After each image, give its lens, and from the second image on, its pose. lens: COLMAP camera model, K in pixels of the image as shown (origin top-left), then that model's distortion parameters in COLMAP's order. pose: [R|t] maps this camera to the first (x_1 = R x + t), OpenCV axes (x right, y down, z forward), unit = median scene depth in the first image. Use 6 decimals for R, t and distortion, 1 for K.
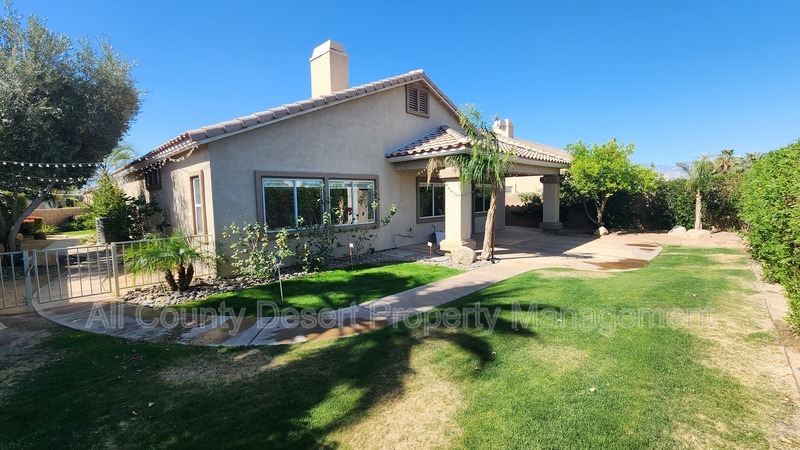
lens RADIAL K [[327.9, 0, 404.3], [0, 327.9, 220.5], [0, 0, 1]] dist [-0.000156, 0.000349]
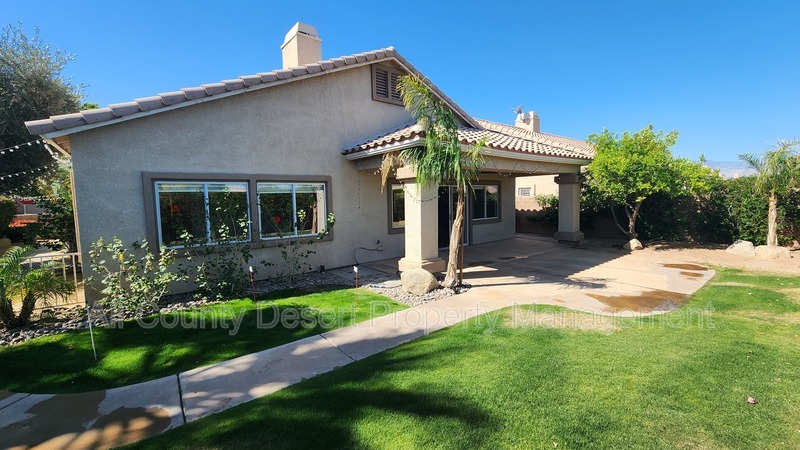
lens RADIAL K [[327.9, 0, 404.3], [0, 327.9, 220.5], [0, 0, 1]] dist [-0.000156, 0.000349]
pose [[0.992948, 0.004788, -0.118451, 0.187459], [-0.005199, 0.999981, -0.003162, -0.024126], [0.118434, 0.003755, 0.992955, 0.196335]]
